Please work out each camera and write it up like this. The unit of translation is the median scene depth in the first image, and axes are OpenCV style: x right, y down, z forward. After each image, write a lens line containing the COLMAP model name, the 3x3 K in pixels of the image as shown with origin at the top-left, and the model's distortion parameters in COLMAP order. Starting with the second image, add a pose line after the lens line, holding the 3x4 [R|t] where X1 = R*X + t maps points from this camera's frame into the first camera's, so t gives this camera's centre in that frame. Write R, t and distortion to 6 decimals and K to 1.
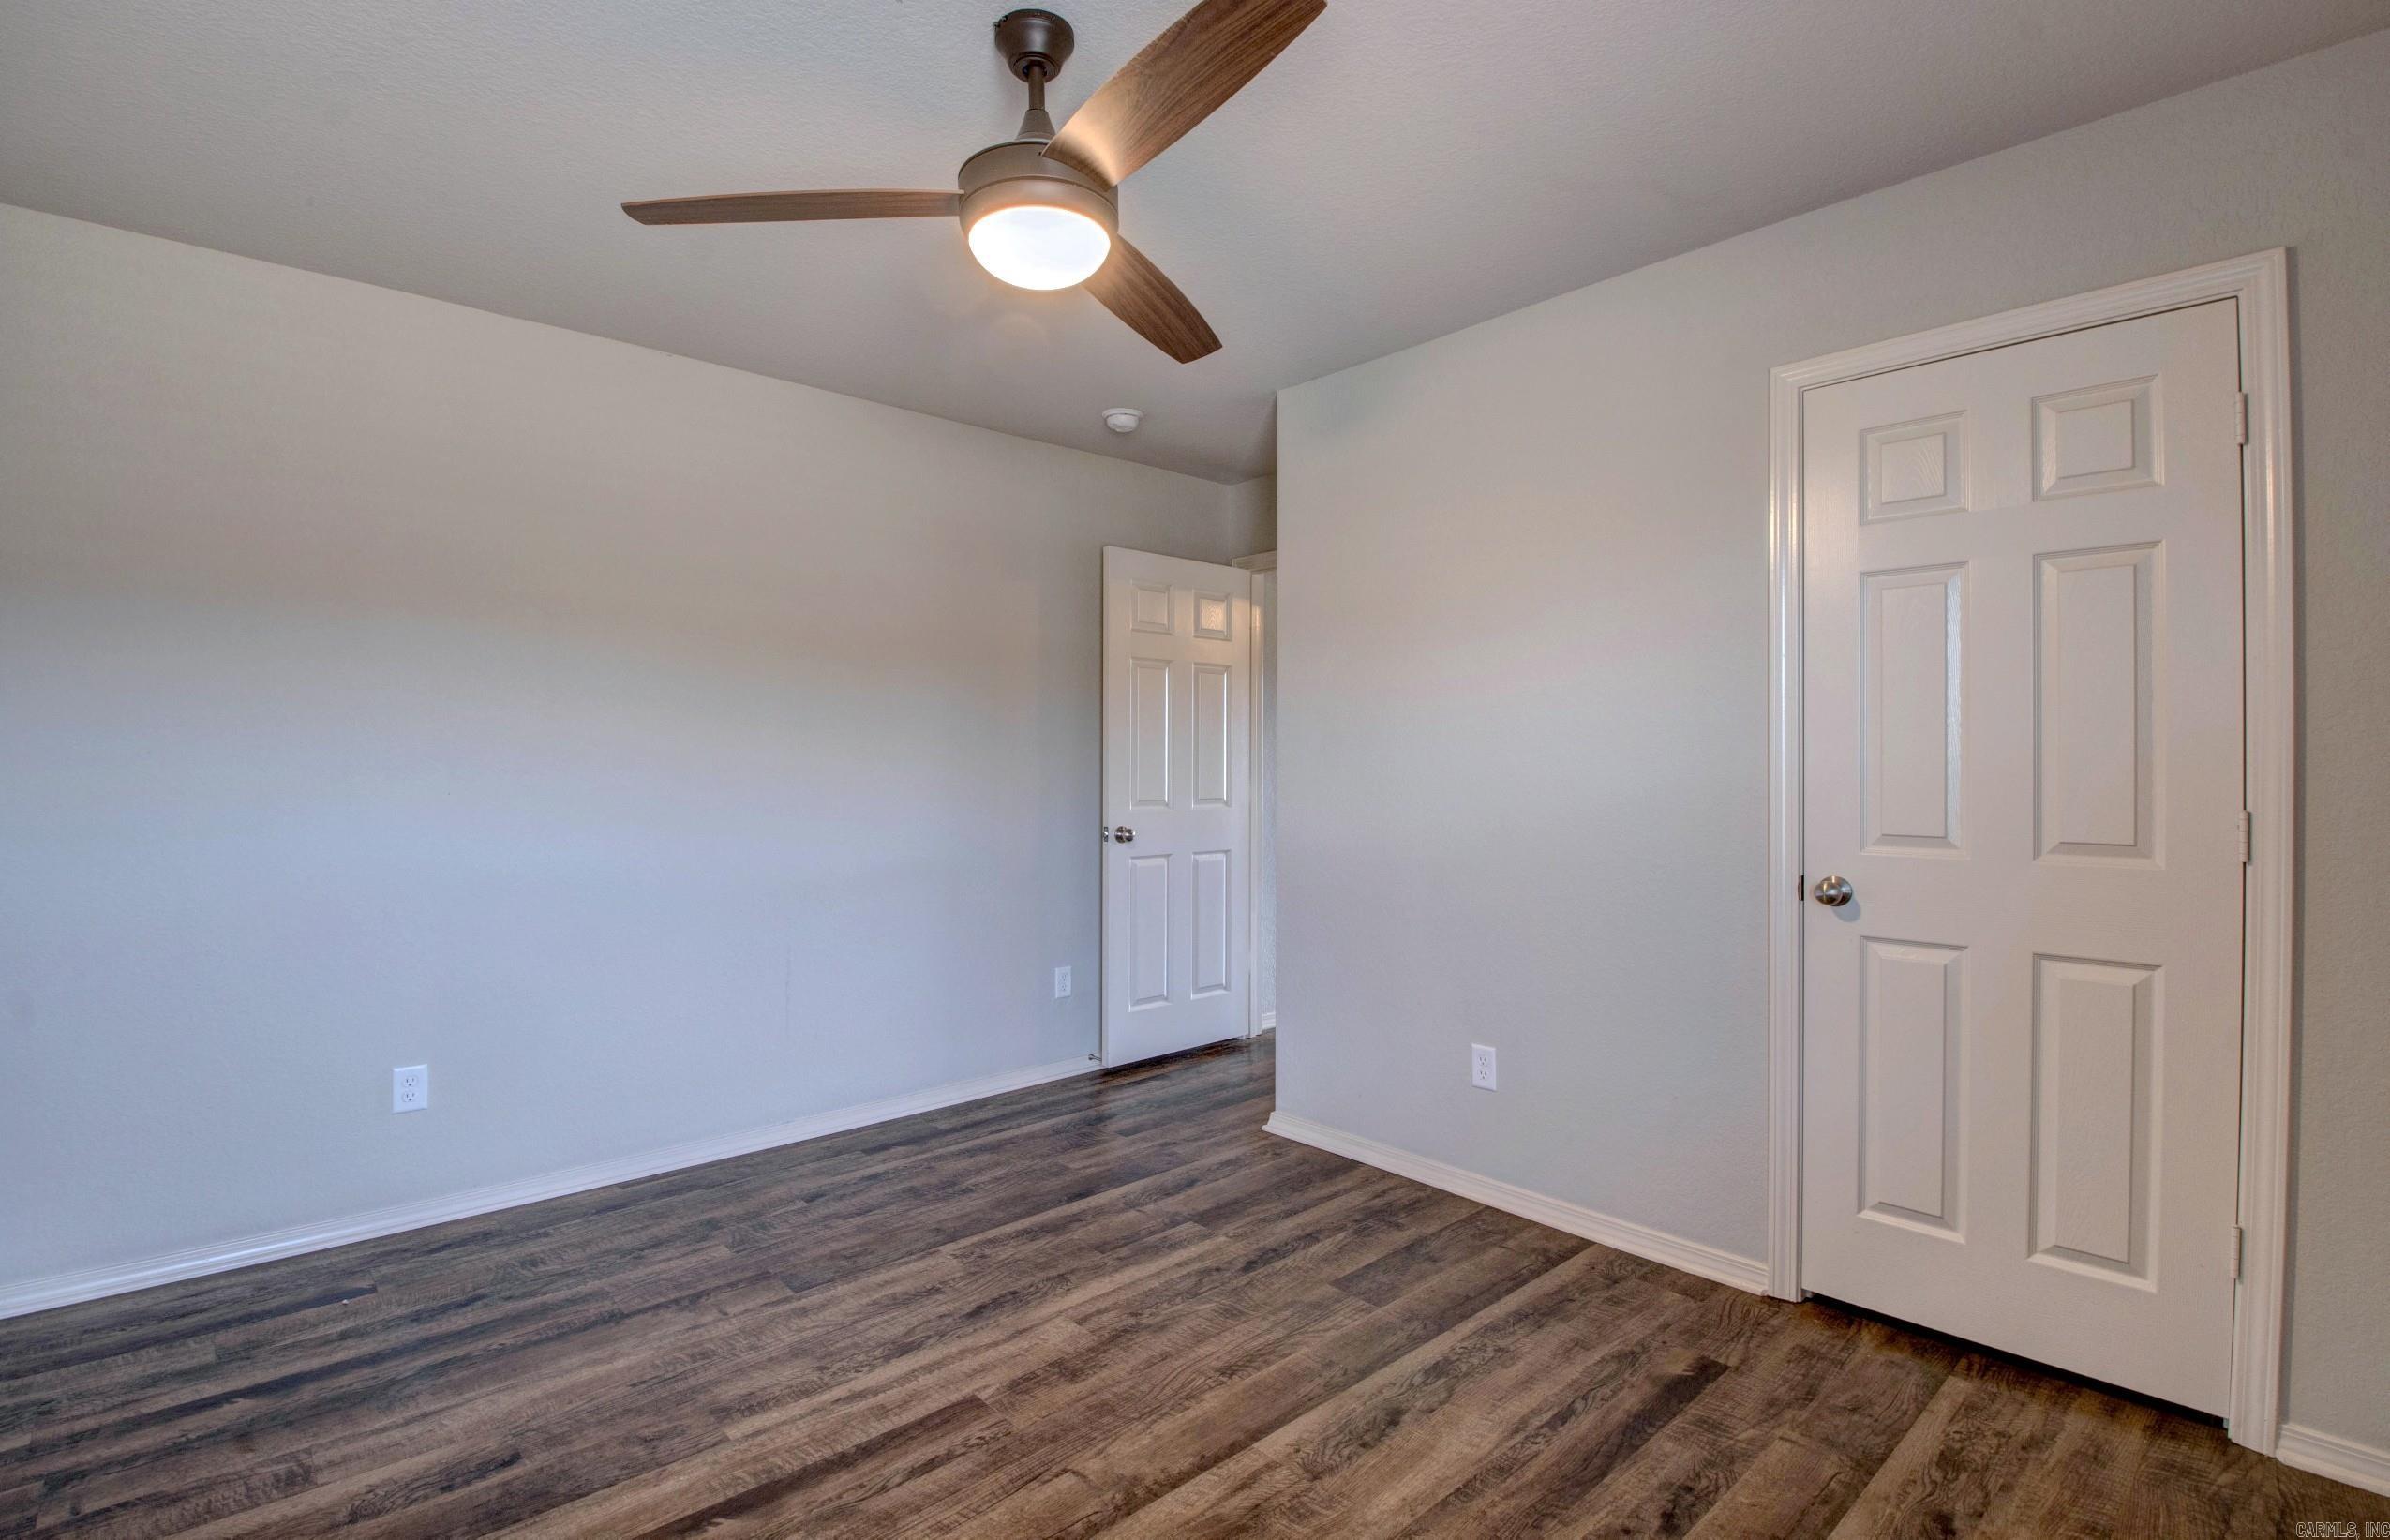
lens RADIAL K [[1114.2, 0, 1177.3], [0, 1114.2, 754.9], [0, 0, 1]] dist [0.001450, -0.016244]
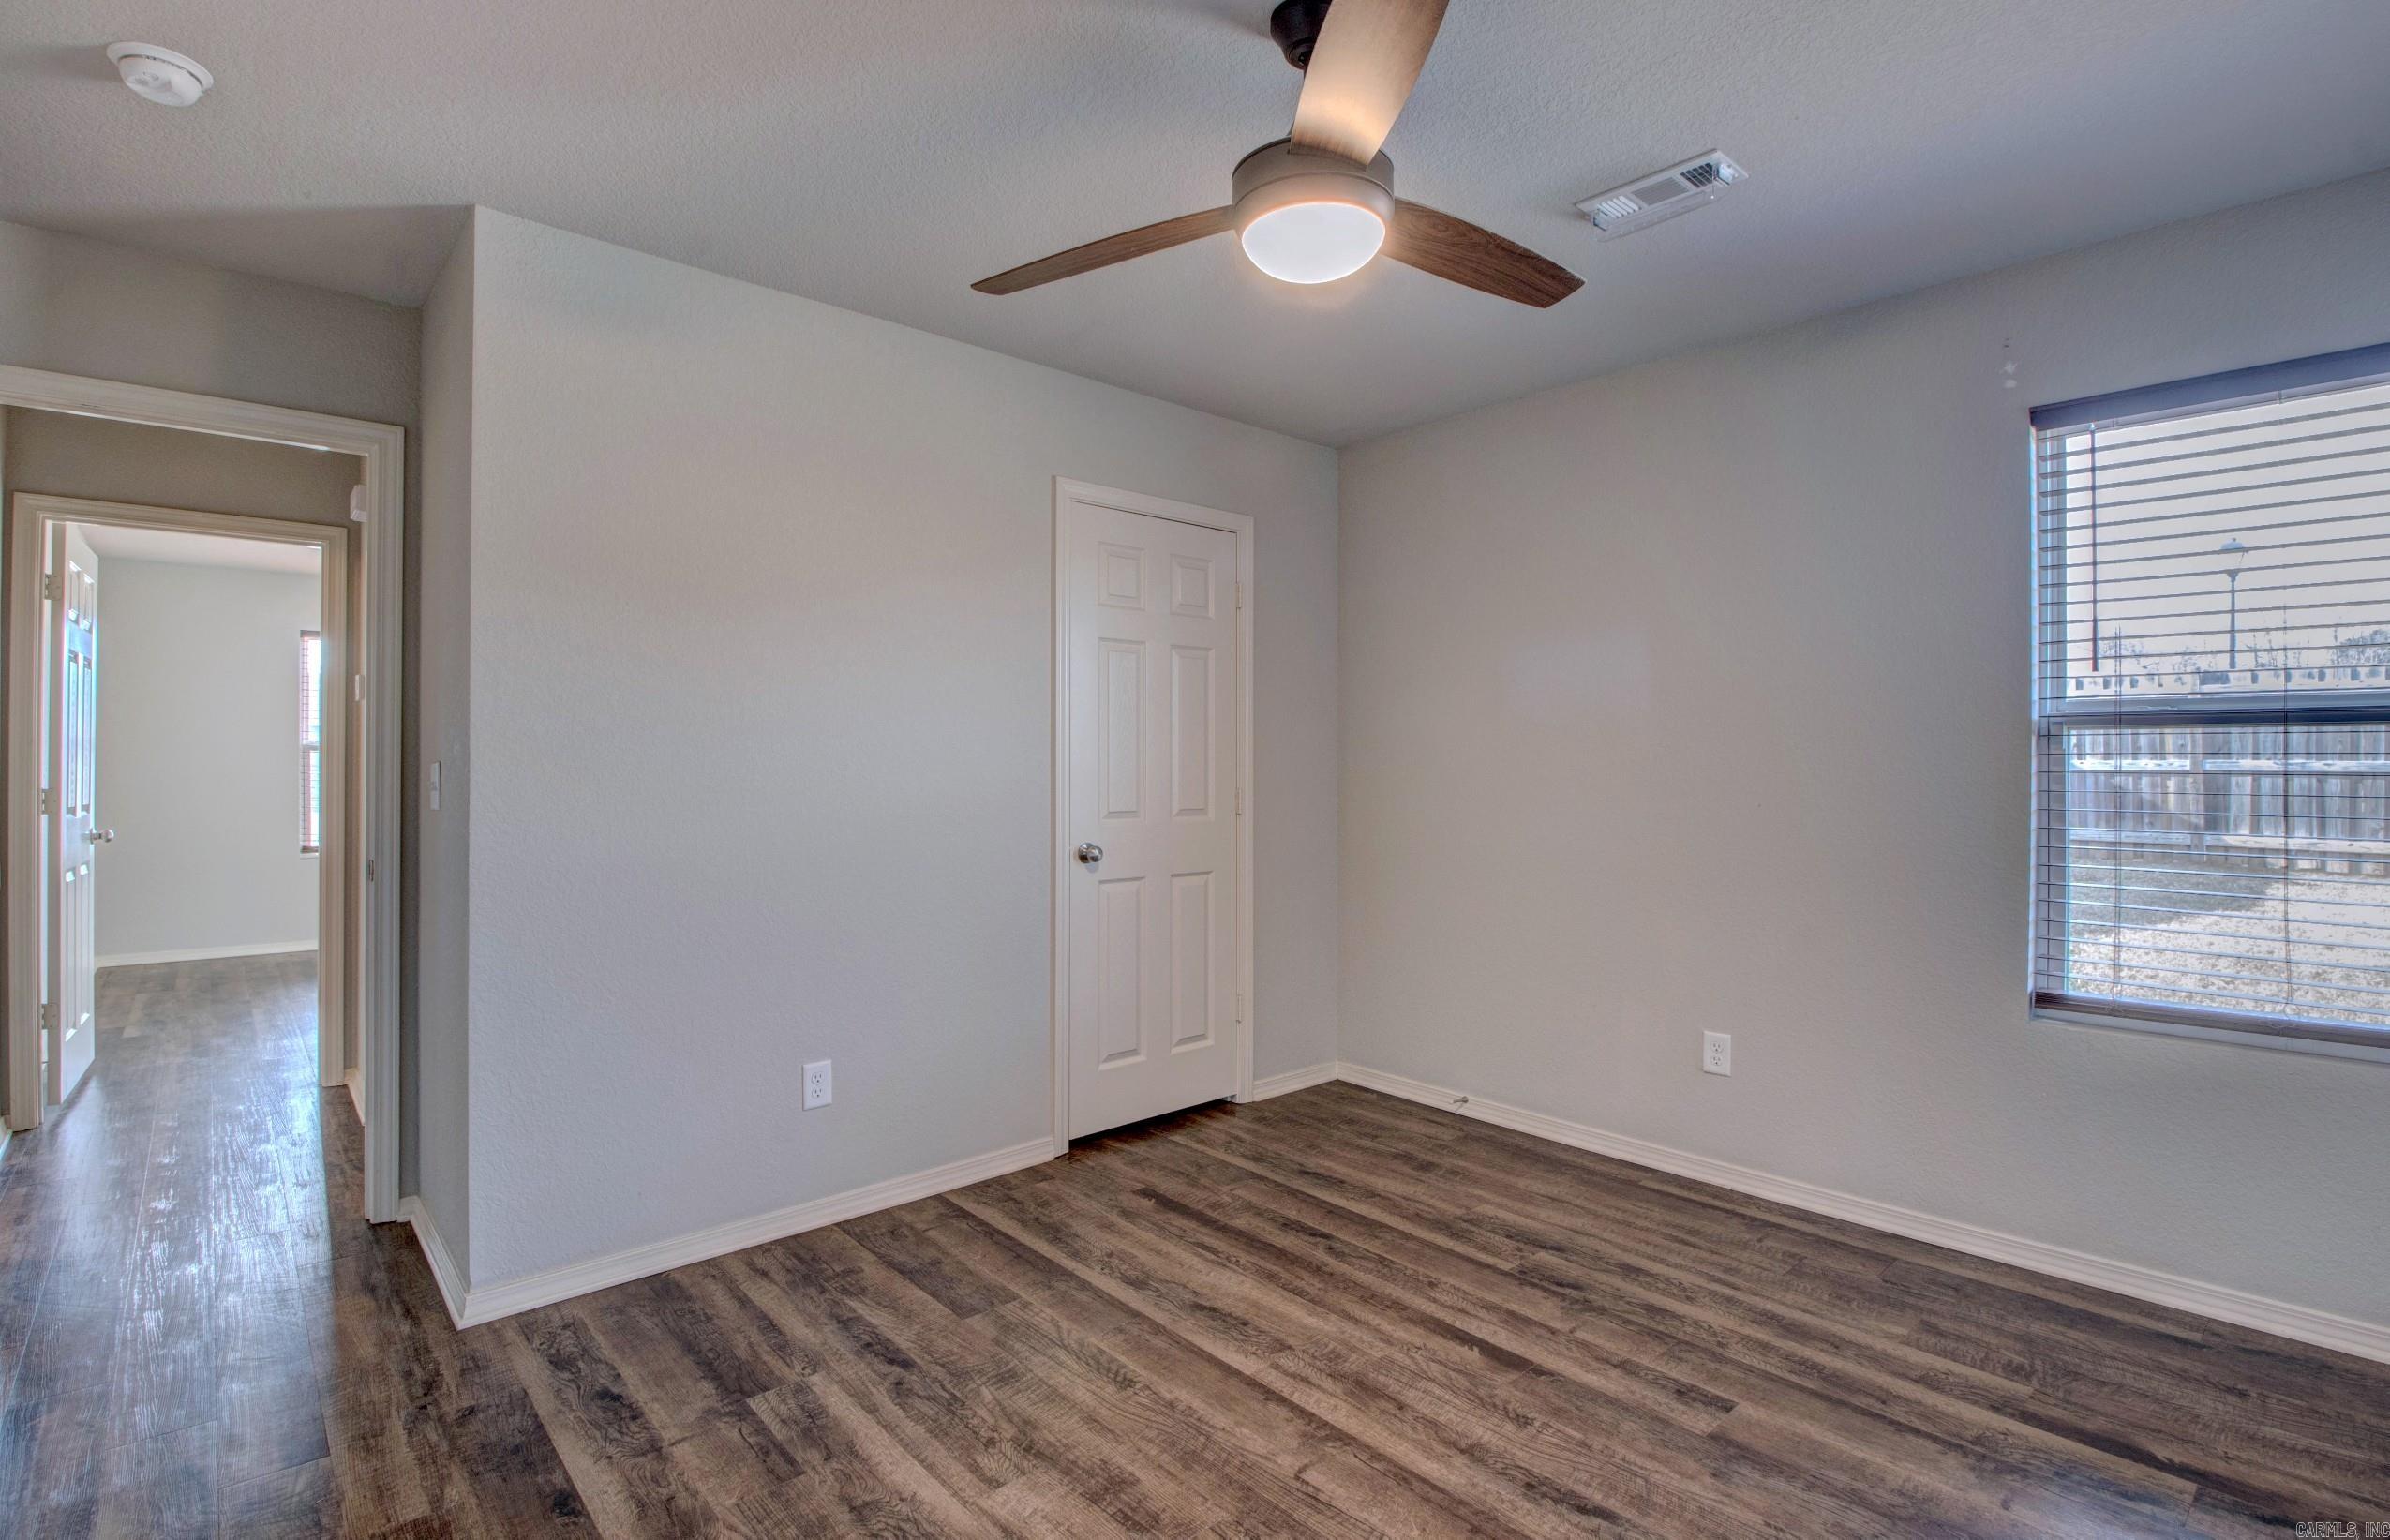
lens RADIAL K [[1127.0, 0, 1184.3], [0, 1127.0, 758.6], [0, 0, 1]] dist [0.017368, -0.023057]
pose [[0.009094, -0.000149, 0.999959, -0.943584], [-0.006507, 0.999979, 0.000208, -0.003616], [-0.999937, -0.006508, 0.009092, 0.923681]]
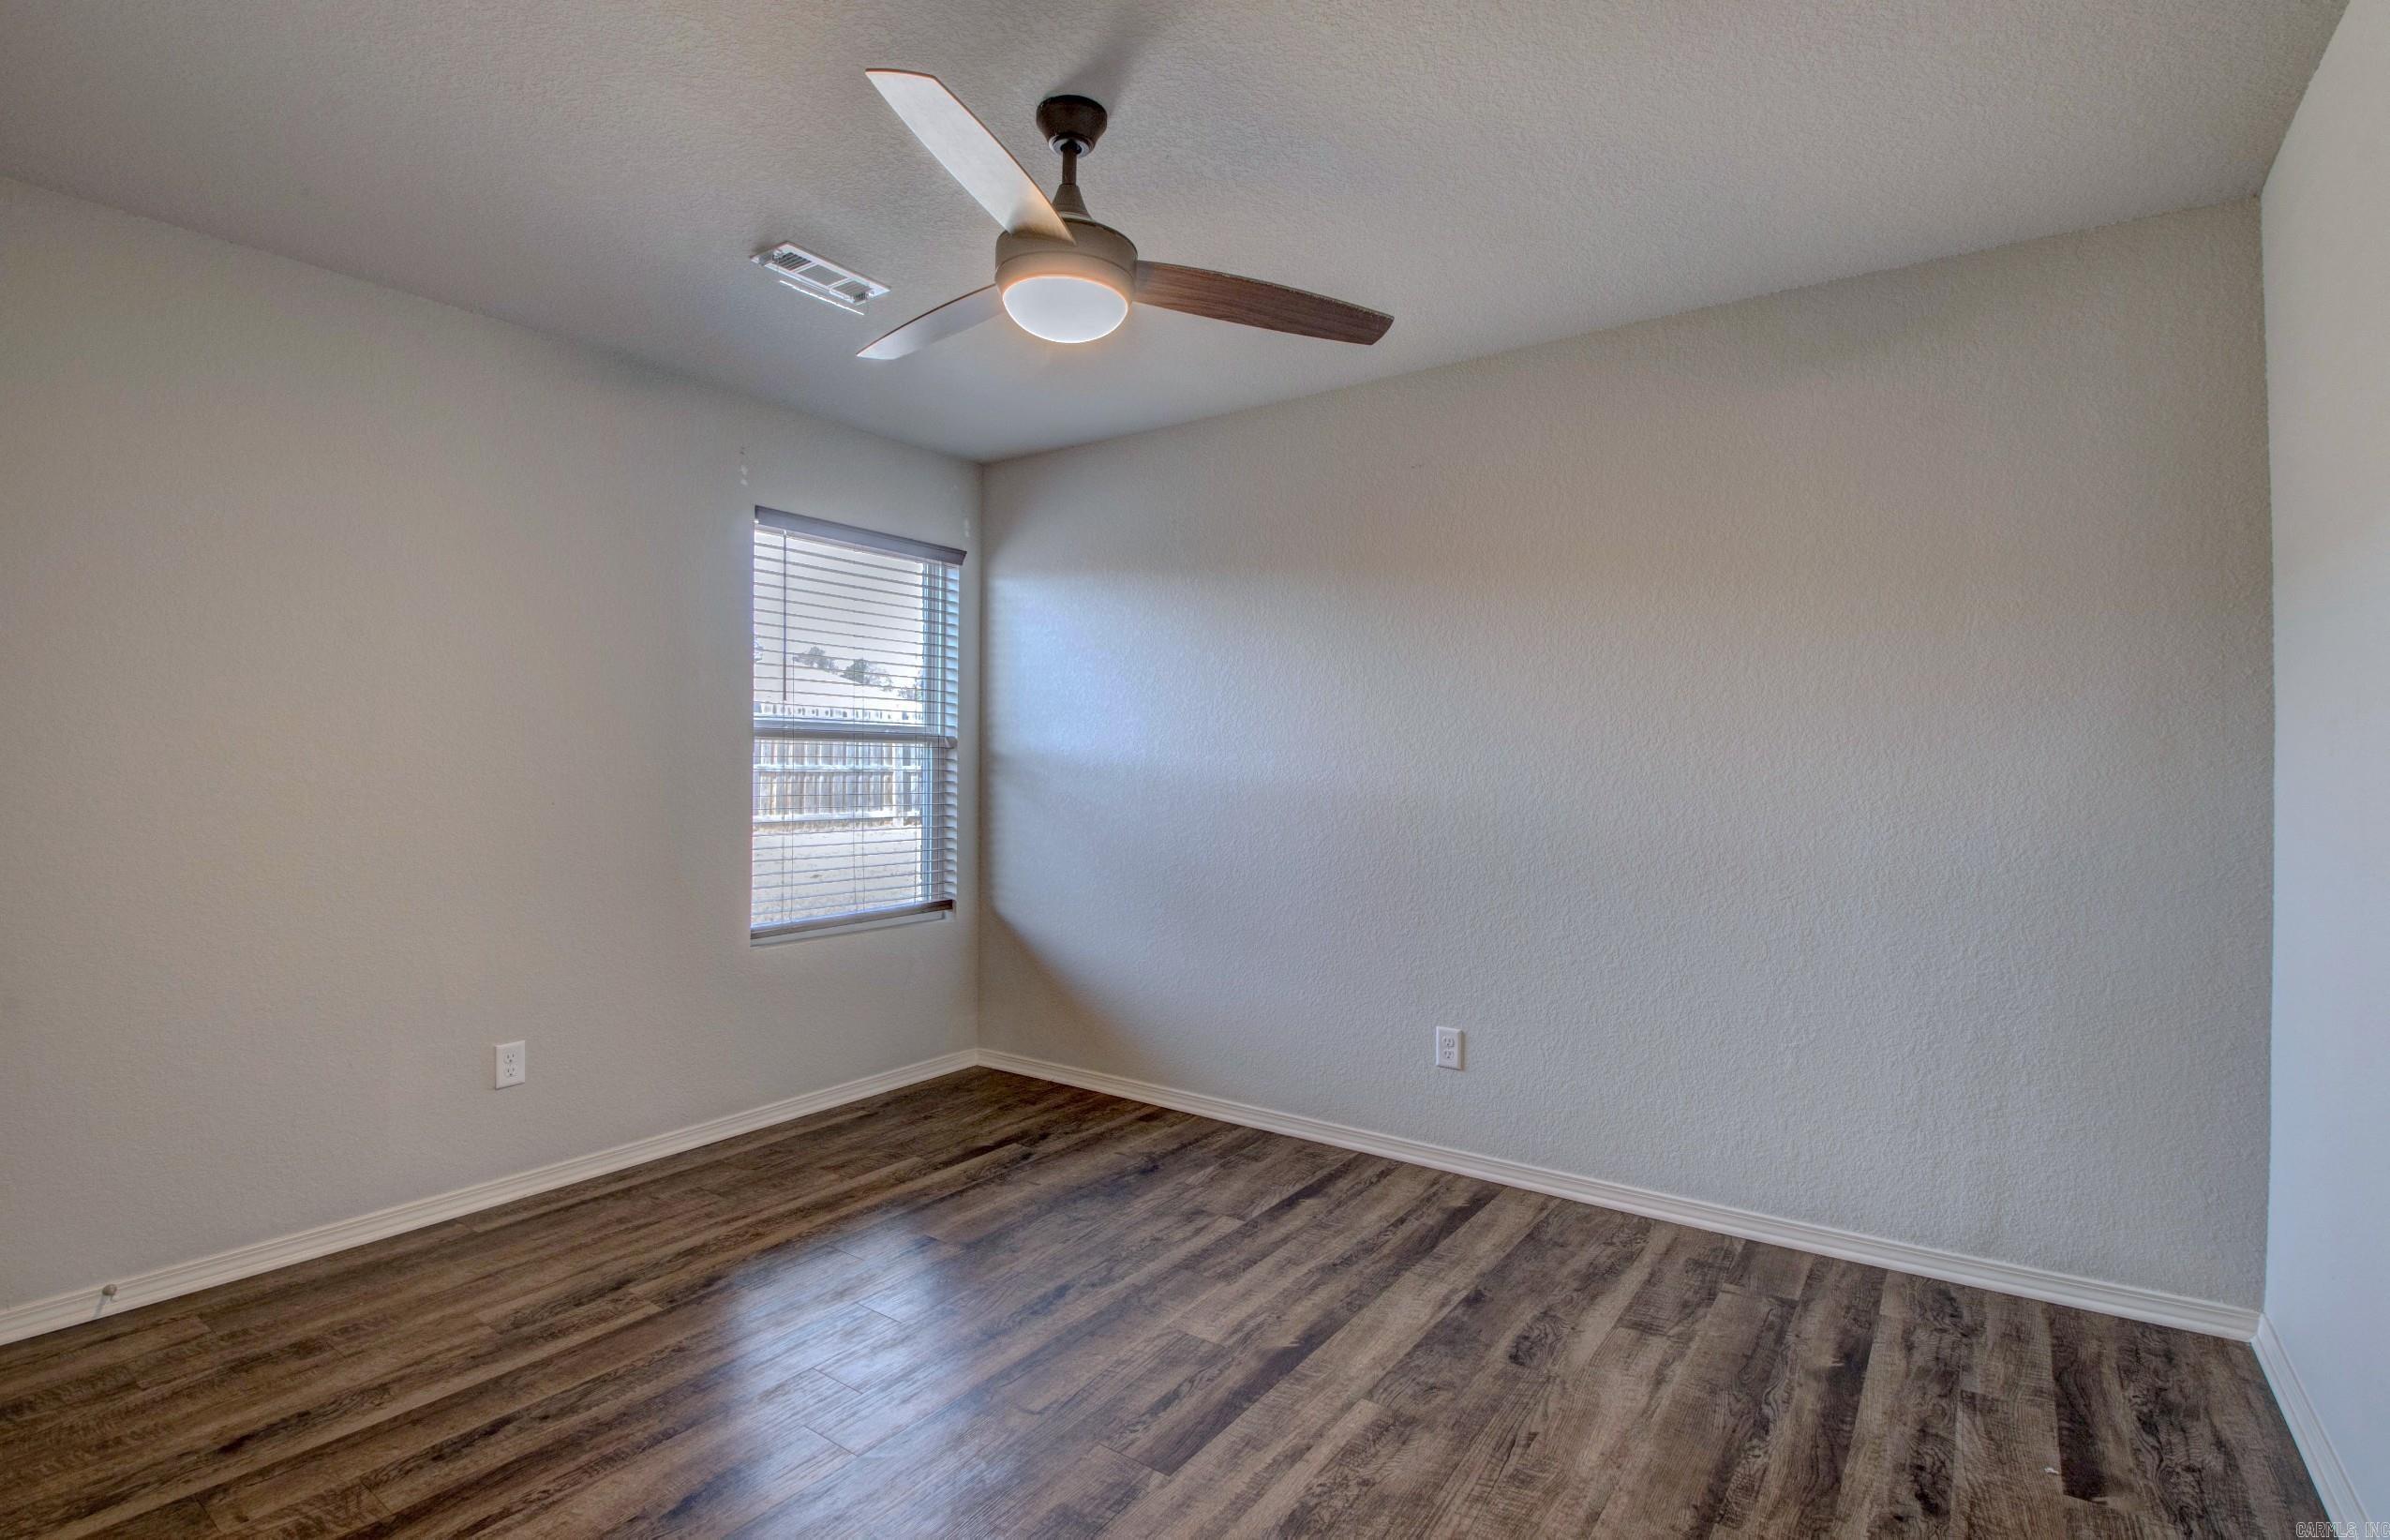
lens RADIAL K [[1116.9, 0, 1202.2], [0, 1116.9, 767.4], [0, 0, 1]] dist [-0.029534, -0.001150]
pose [[-0.972882, -0.005212, -0.231244, -0.000570], [-0.003202, 0.999954, -0.009067, 0.014671], [0.231281, -0.008080, -0.972853, 1.766340]]
